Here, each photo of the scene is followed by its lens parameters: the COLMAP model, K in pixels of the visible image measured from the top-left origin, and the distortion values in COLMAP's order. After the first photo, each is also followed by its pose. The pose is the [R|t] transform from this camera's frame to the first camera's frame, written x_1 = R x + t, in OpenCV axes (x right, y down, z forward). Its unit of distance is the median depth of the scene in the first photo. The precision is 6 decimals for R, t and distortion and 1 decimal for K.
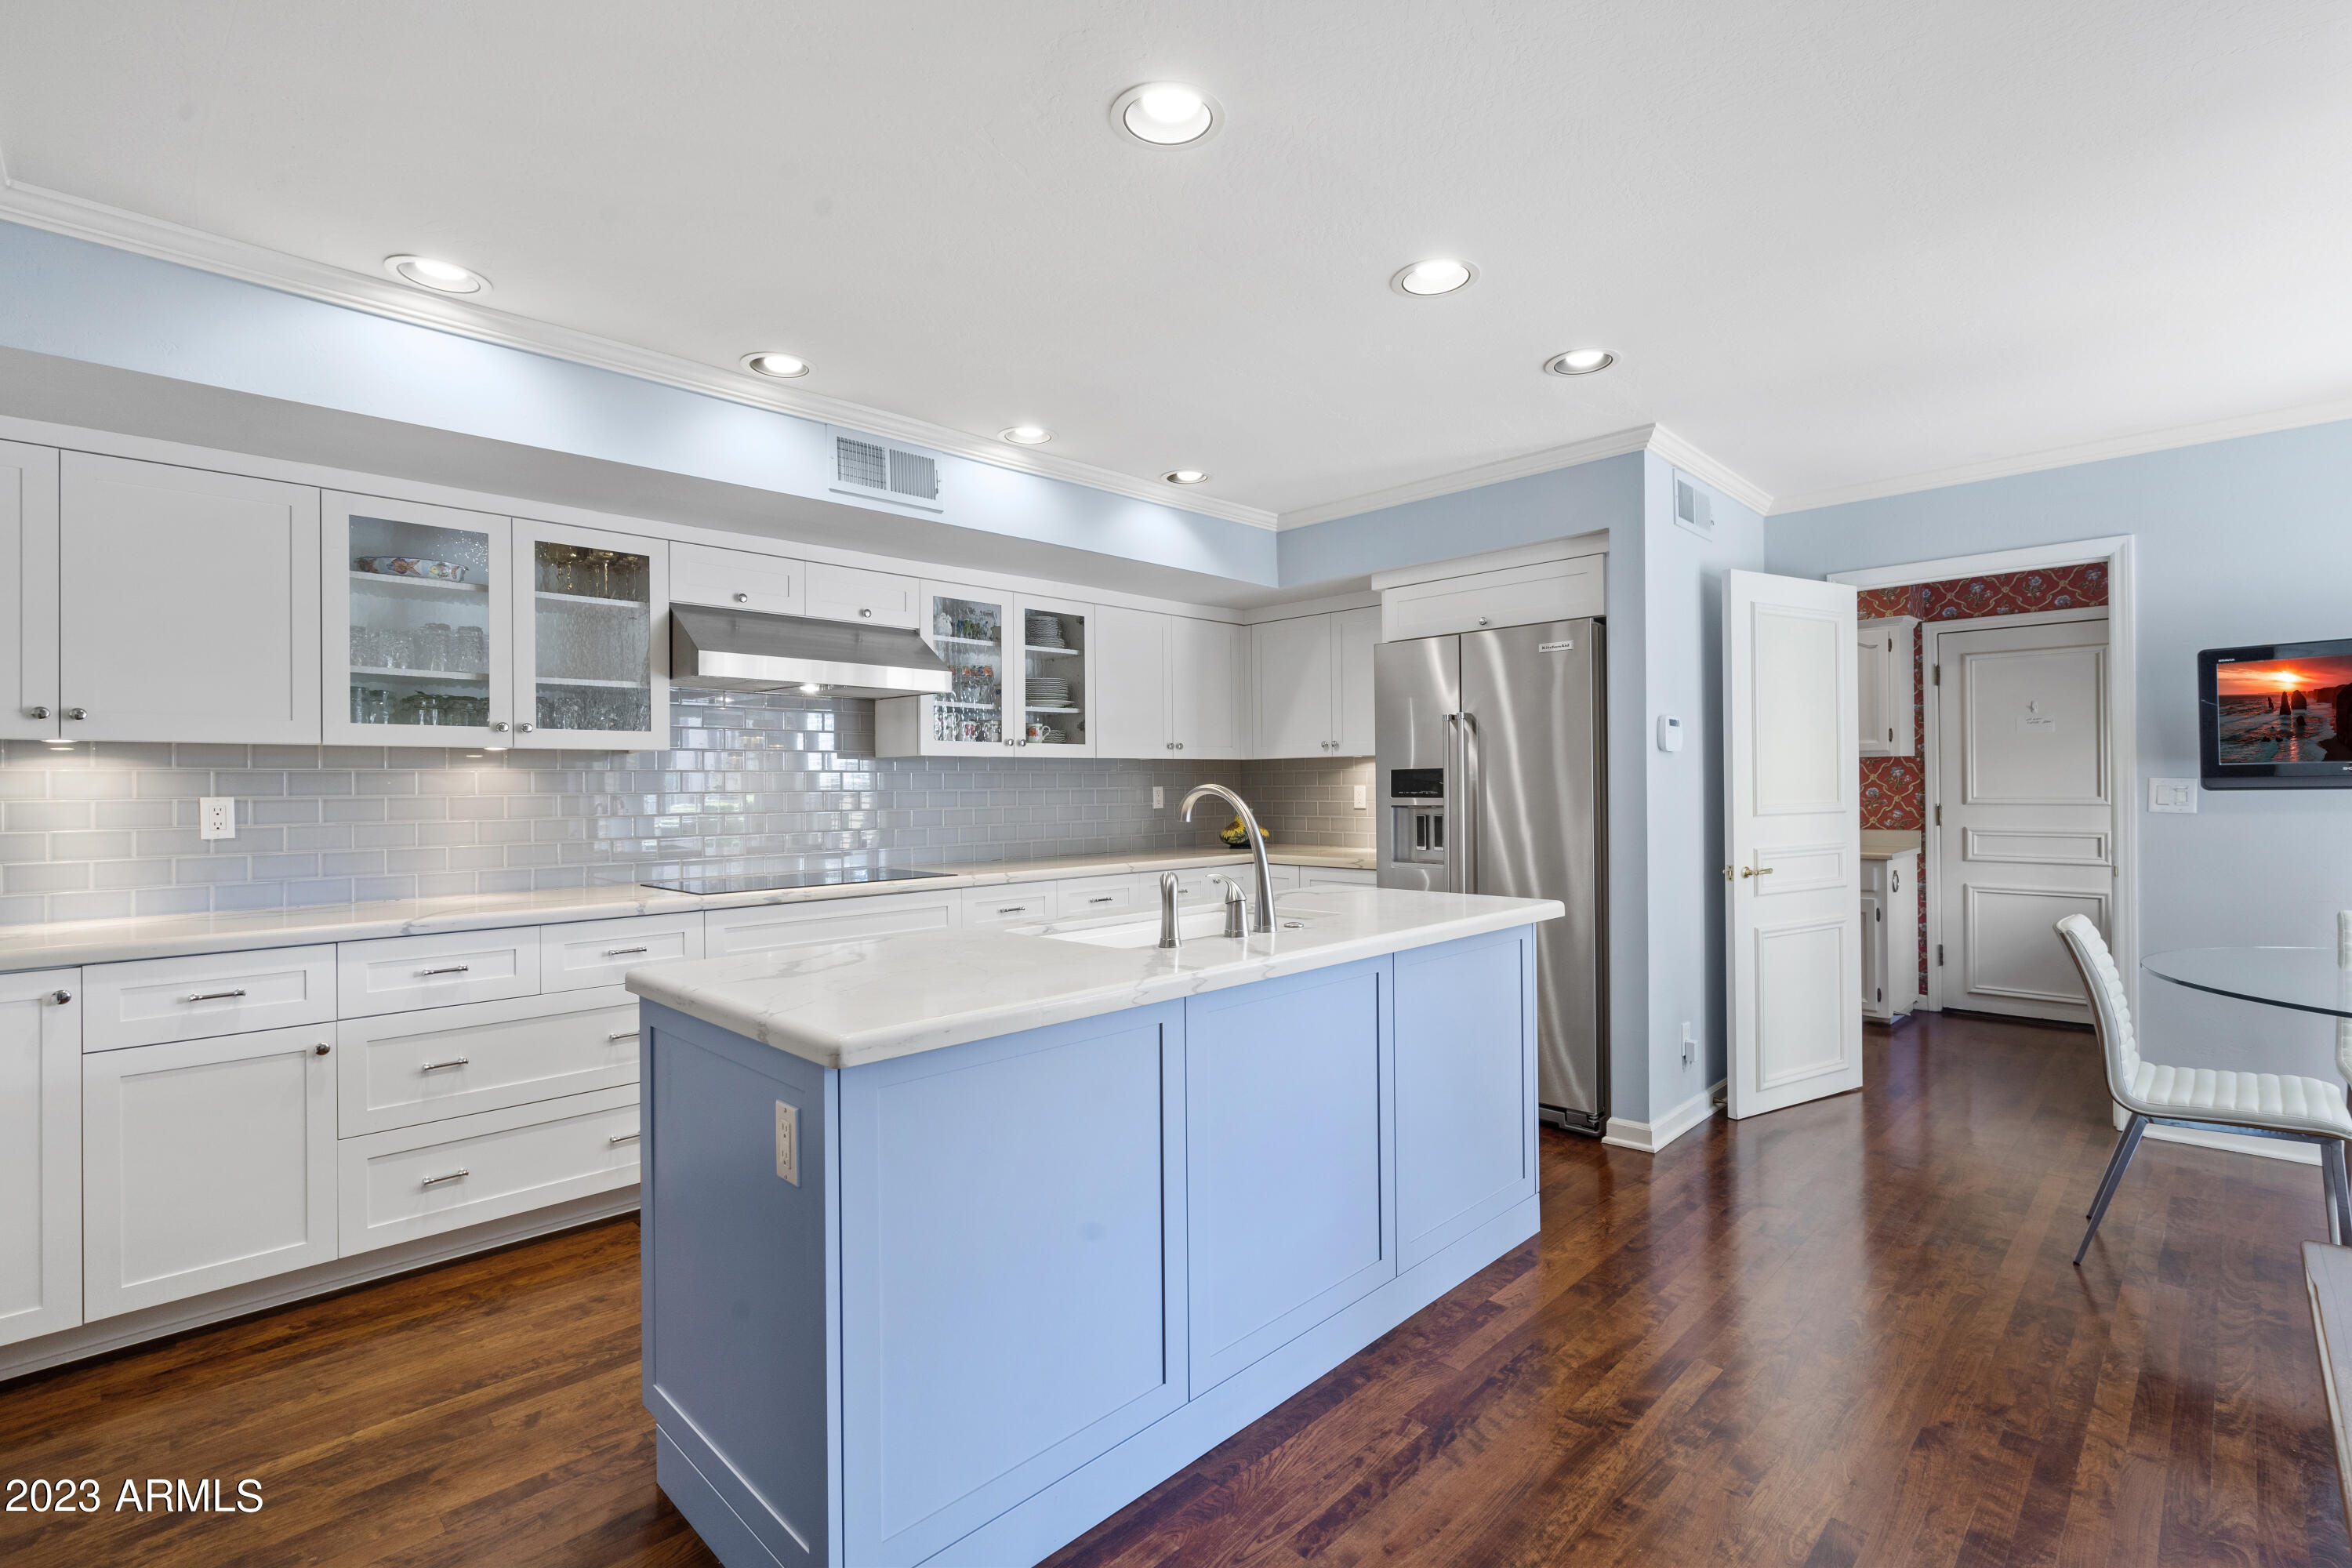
lens RADIAL K [[1079.1, 0, 1163.1], [0, 1079.1, 782.7], [0, 0, 1]] dist [-0.002633, -0.000079]
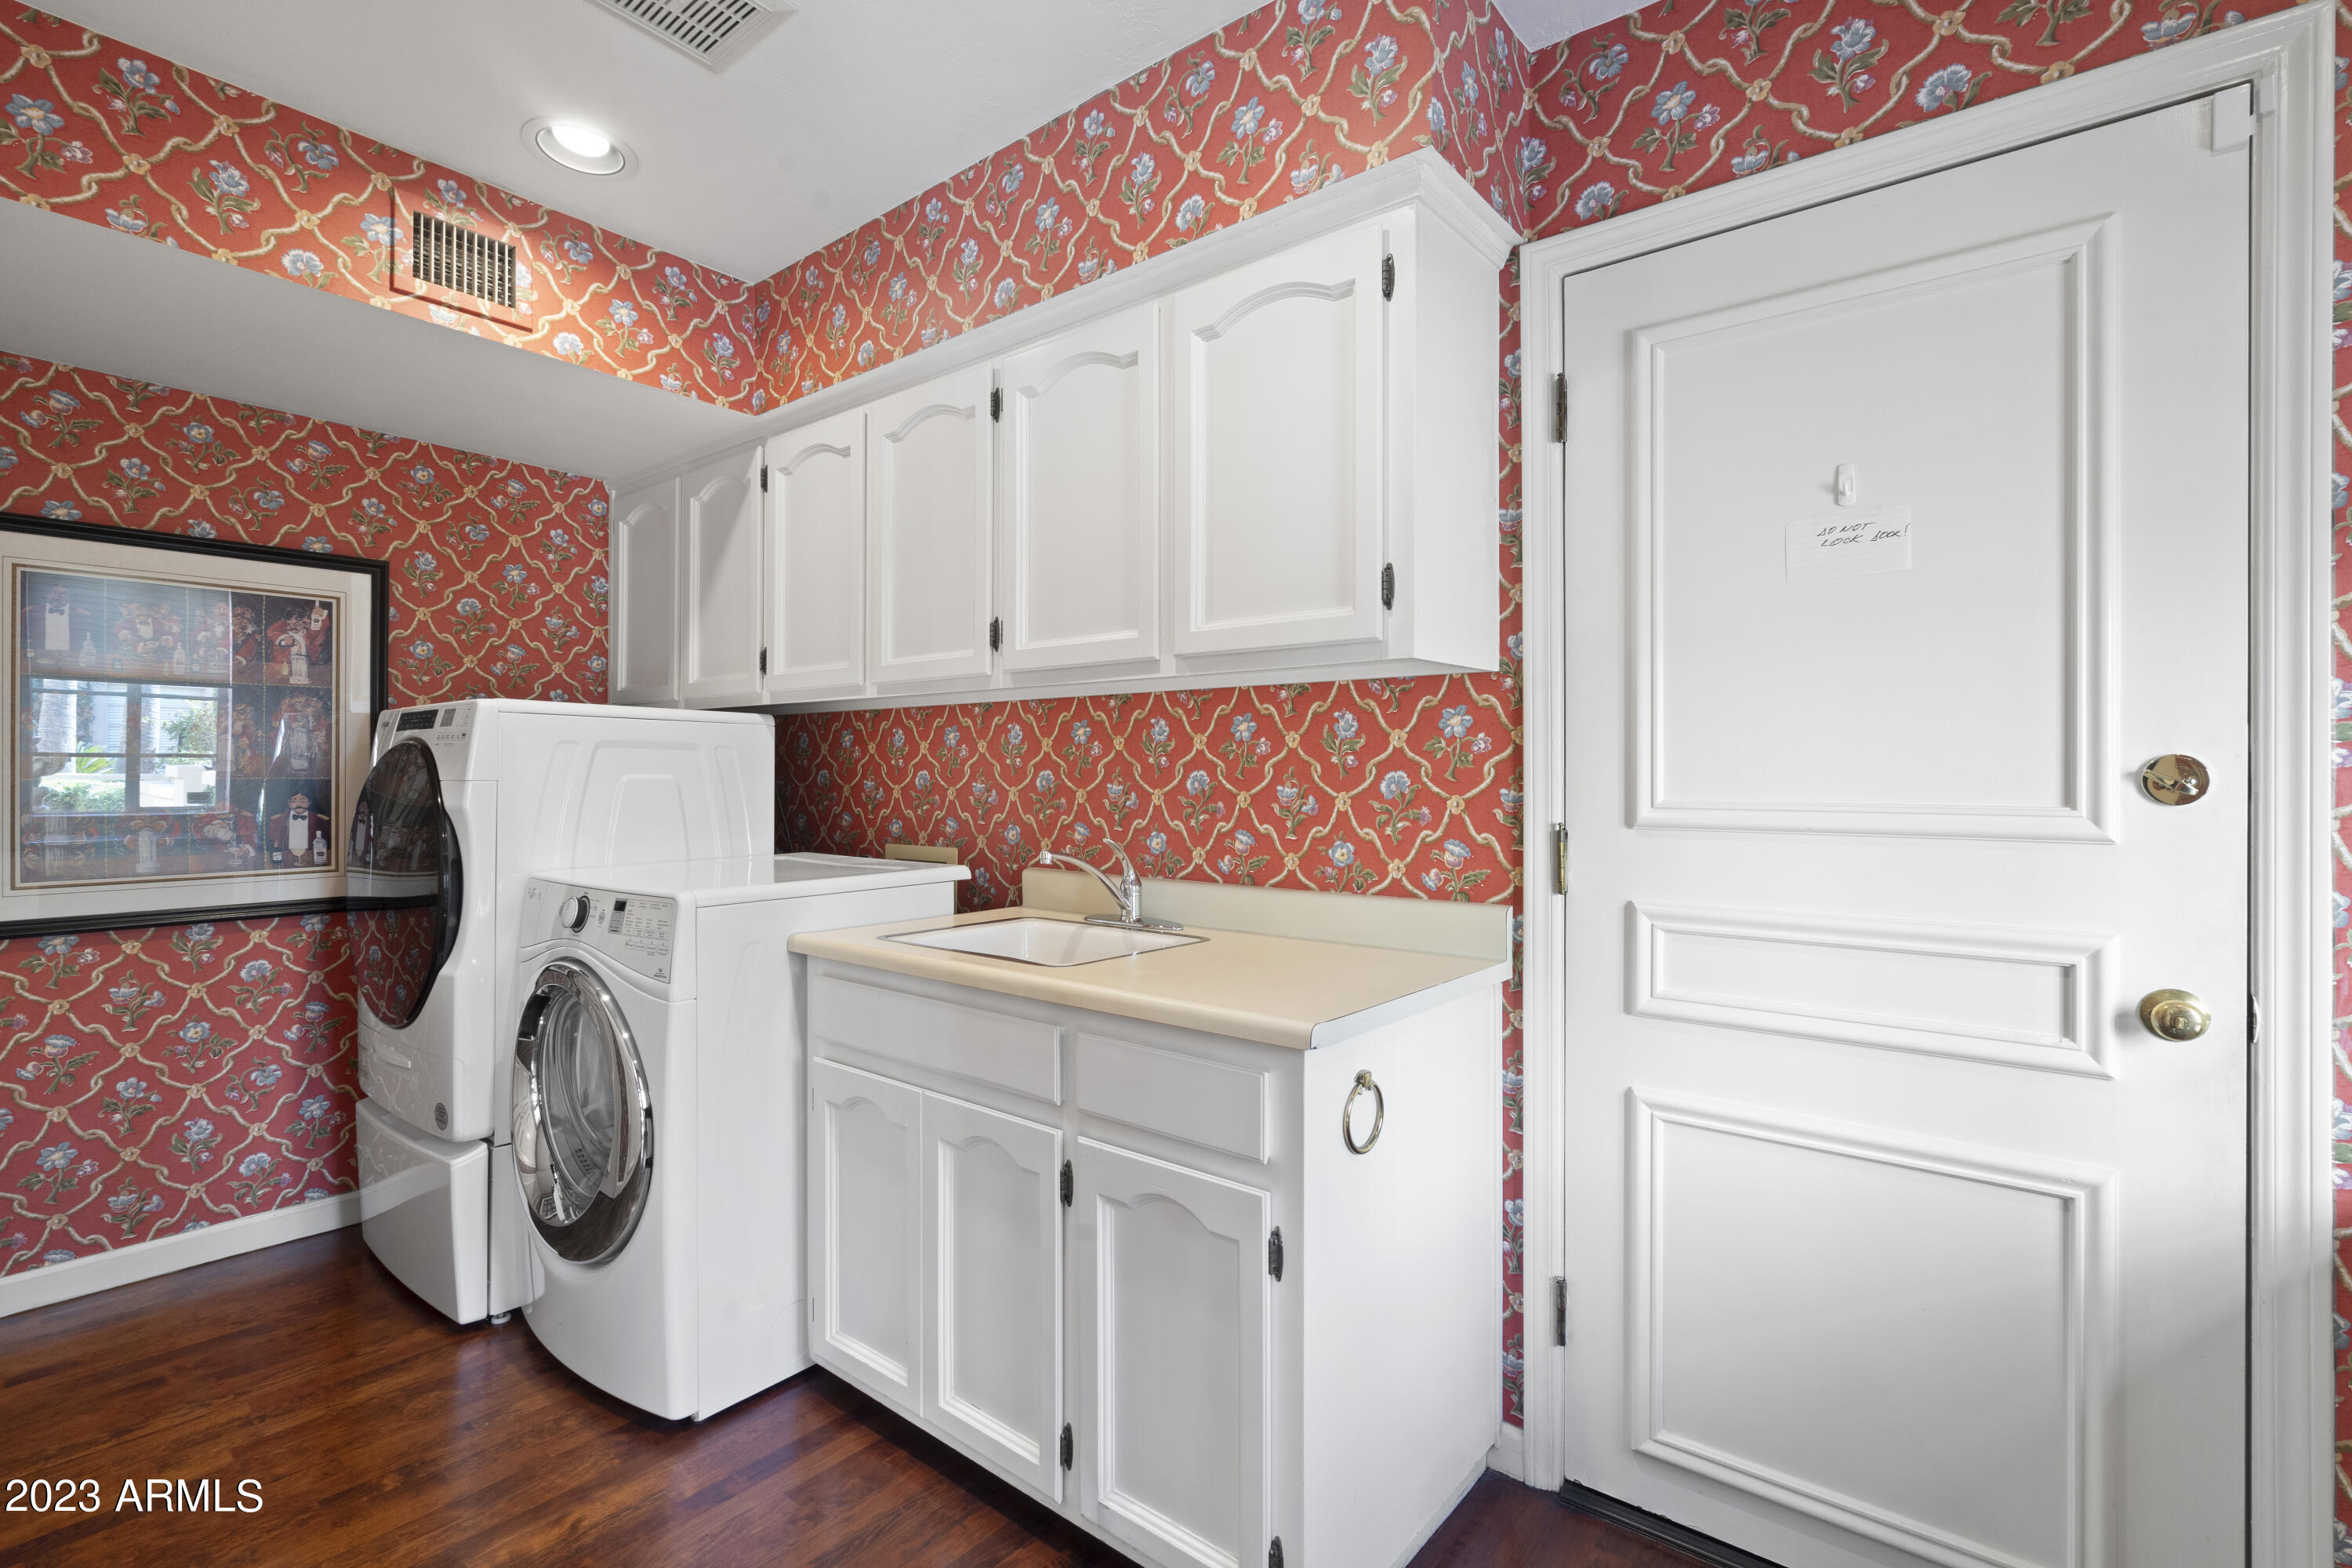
lens RADIAL K [[1079.1, 0, 1170.8], [0, 1079.1, 775.4], [0, 0, 1]] dist [-0.002633, -0.000079]
pose [[0.994536, 0.013928, 0.103462, 0.569915], [-0.013690, 0.999902, -0.003012, 0.008012], [-0.103494, 0.001579, 0.994629, 0.695031]]
